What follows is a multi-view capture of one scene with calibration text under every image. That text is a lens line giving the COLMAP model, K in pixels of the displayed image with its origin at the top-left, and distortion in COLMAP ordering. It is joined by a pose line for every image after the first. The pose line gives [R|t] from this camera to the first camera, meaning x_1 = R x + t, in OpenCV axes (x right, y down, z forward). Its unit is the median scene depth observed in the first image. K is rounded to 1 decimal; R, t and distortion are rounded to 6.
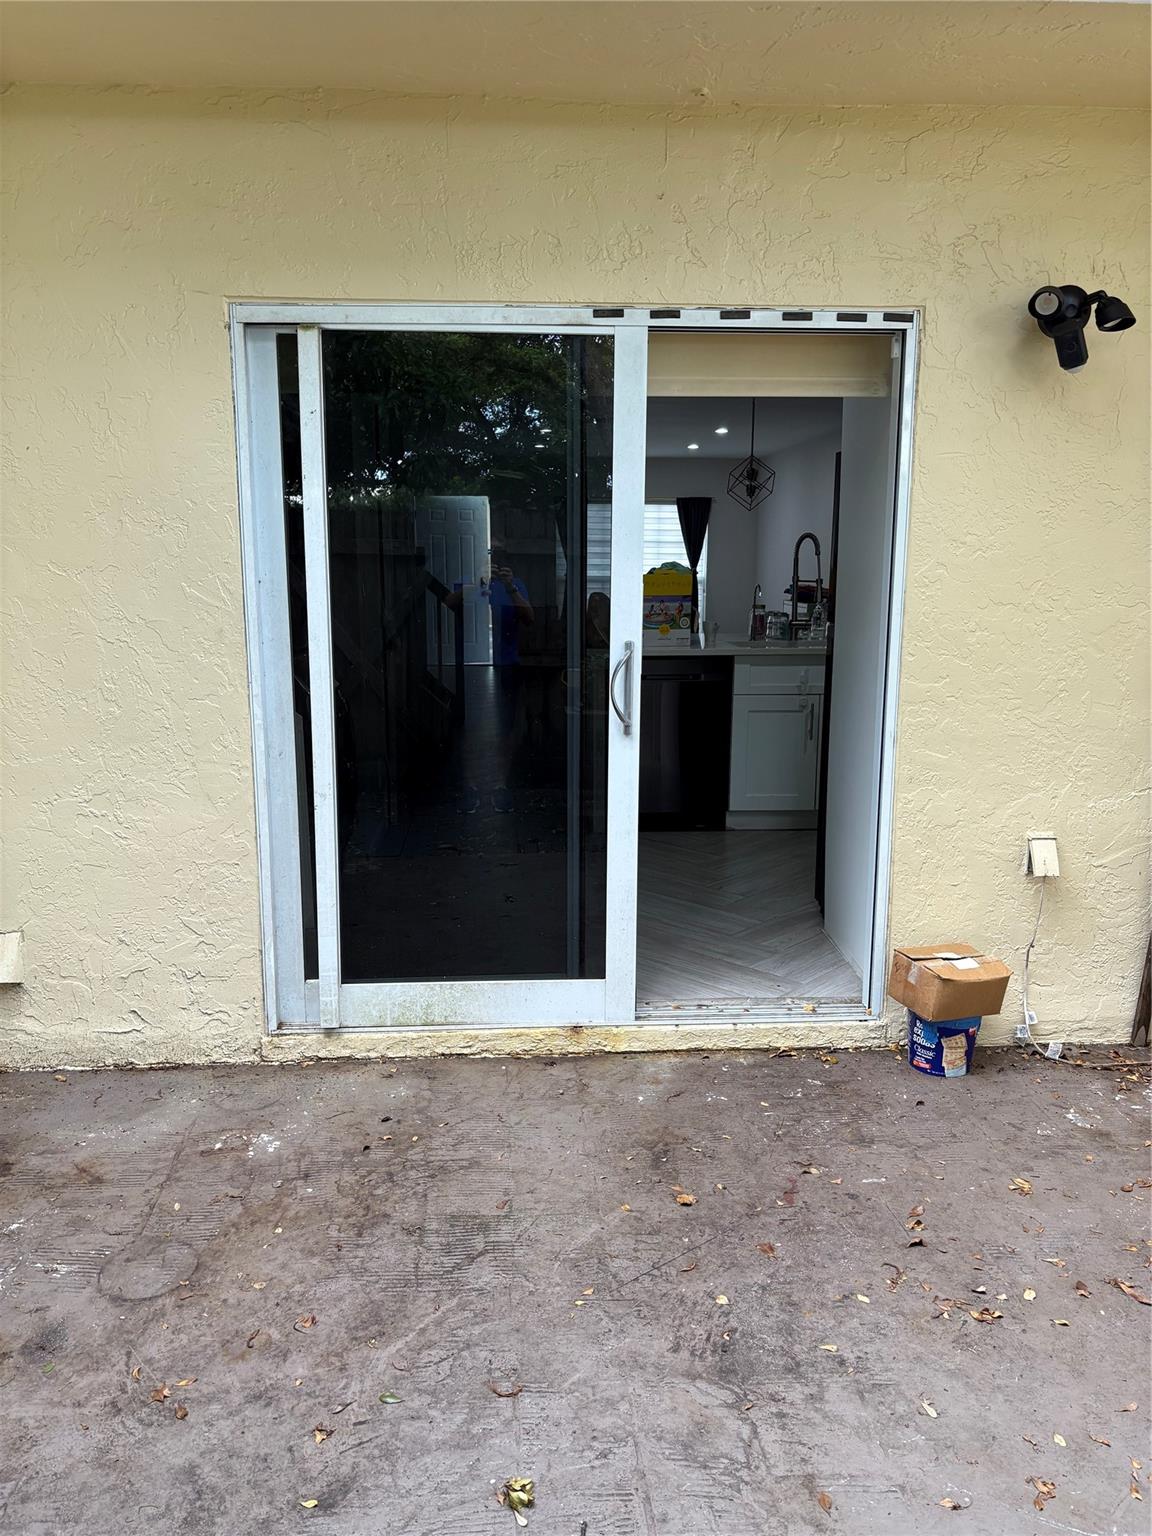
lens RADIAL K [[1142.5, 0, 571.9], [0, 1142.5, 758.9], [0, 0, 1]] dist [-0.039235, 0.058673]
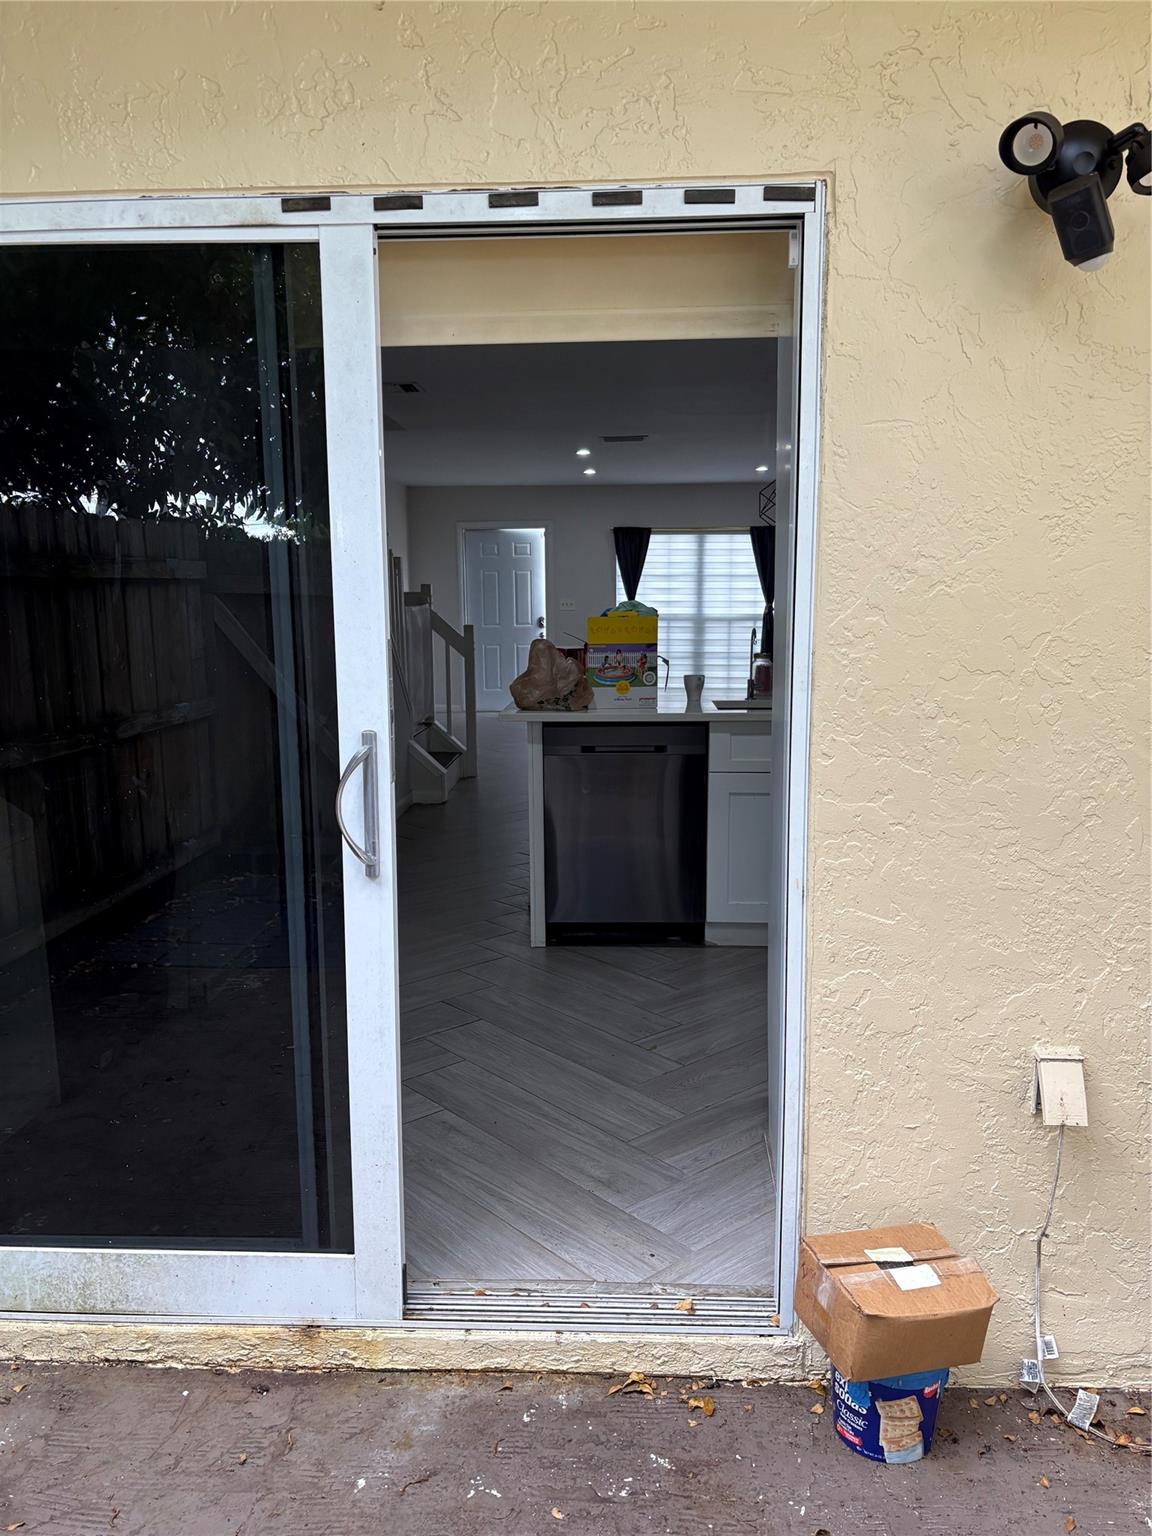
lens RADIAL K [[1162.5, 0, 576.0], [0, 1162.5, 768.0], [0, 0, 1]] dist [0.015167, -0.028080]
pose [[0.995112, 0.007418, -0.098473, 0.220145], [-0.009893, 0.999647, -0.024676, -0.066549], [0.098255, 0.025529, 0.994834, 0.359915]]
